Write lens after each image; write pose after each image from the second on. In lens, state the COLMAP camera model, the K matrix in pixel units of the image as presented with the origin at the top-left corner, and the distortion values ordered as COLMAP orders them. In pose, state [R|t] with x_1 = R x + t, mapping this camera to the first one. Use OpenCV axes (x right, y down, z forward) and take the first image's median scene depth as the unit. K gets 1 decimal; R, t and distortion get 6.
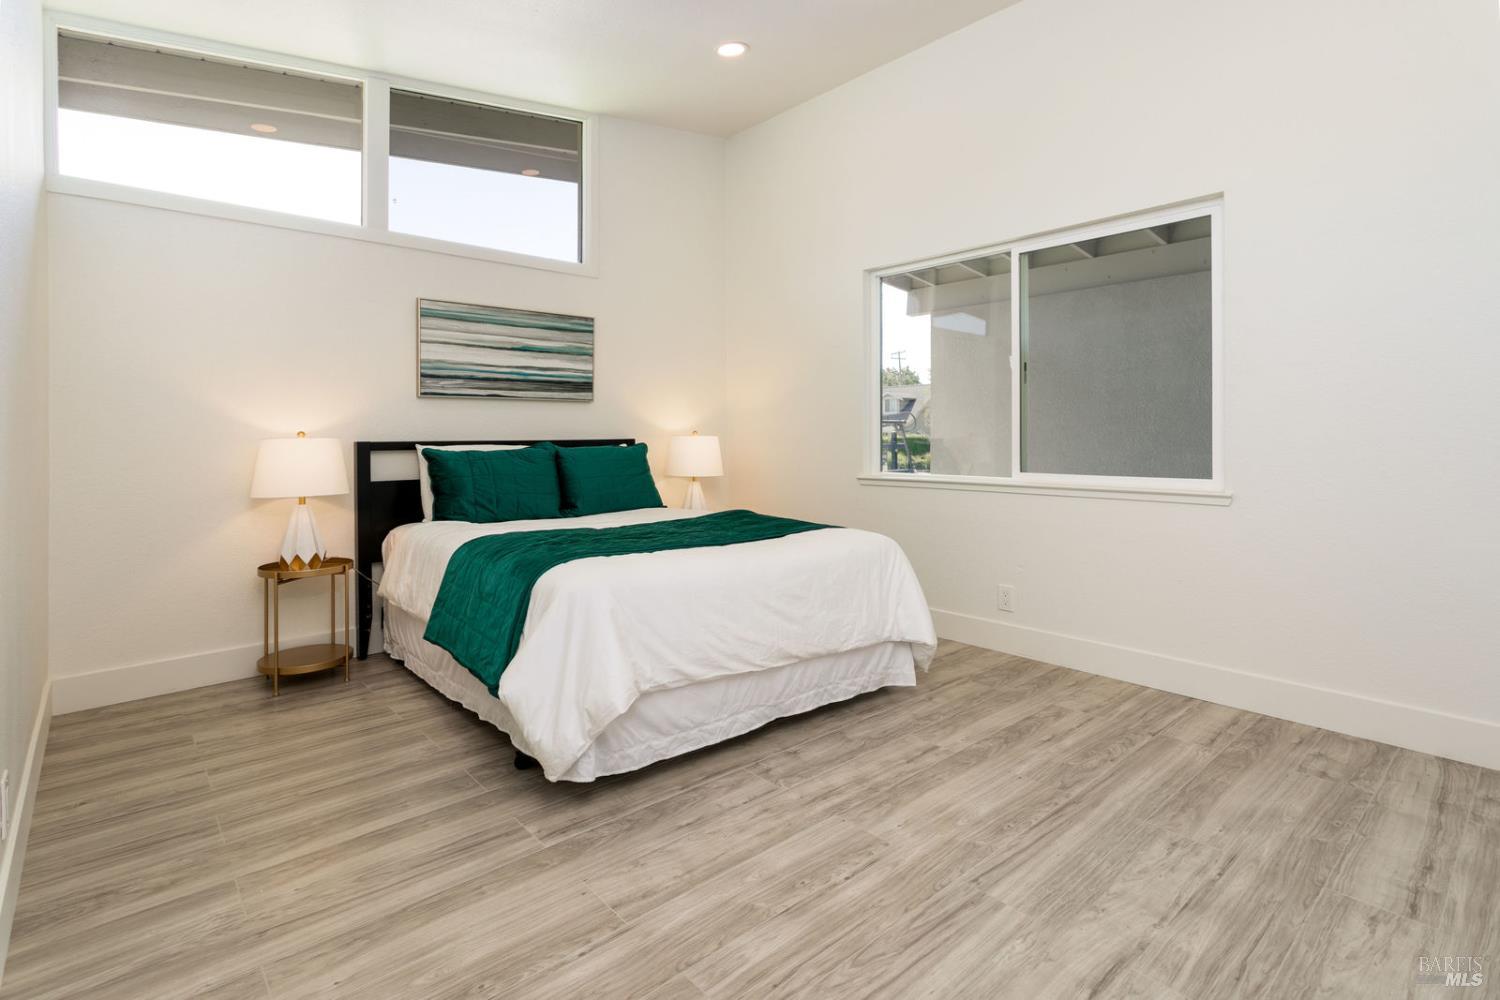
lens RADIAL K [[719.0, 0, 752.0], [0, 719.0, 450.8], [0, 0, 1]] dist [-0.001056, 0.000466]
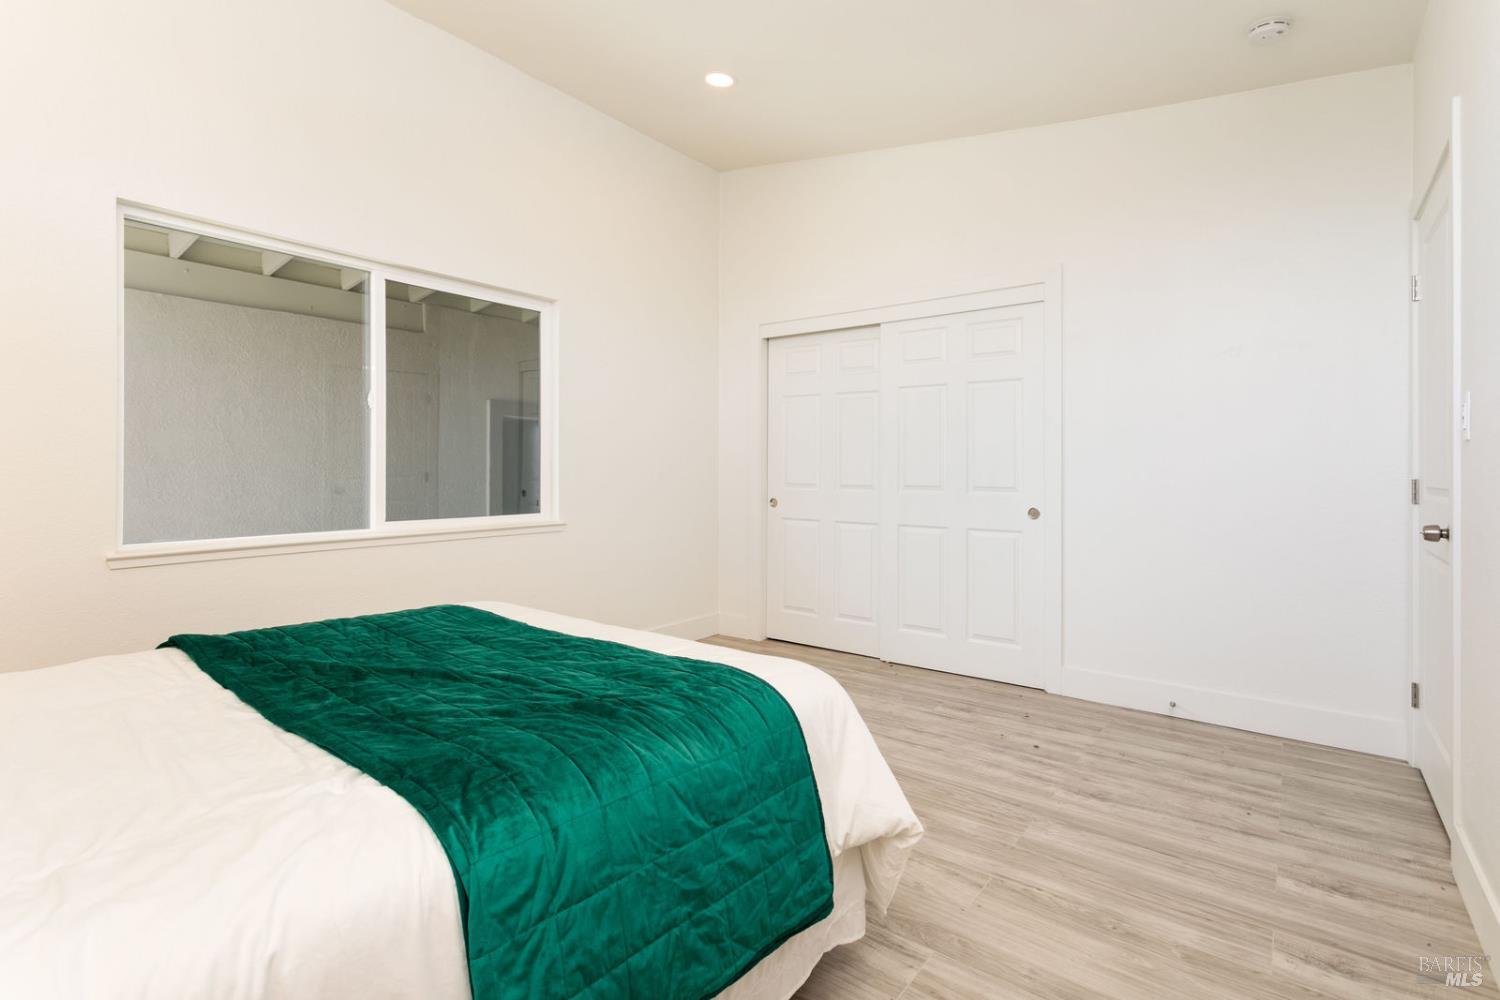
lens RADIAL K [[714.0, 0, 734.9], [0, 714.0, 472.4], [0, 0, 1]] dist [0.000386, 0.000097]
pose [[-0.167313, 0.001746, 0.985902, -1.004877], [0.021326, 0.999771, 0.001849, -0.041617], [-0.985673, 0.021335, -0.167312, 1.240400]]
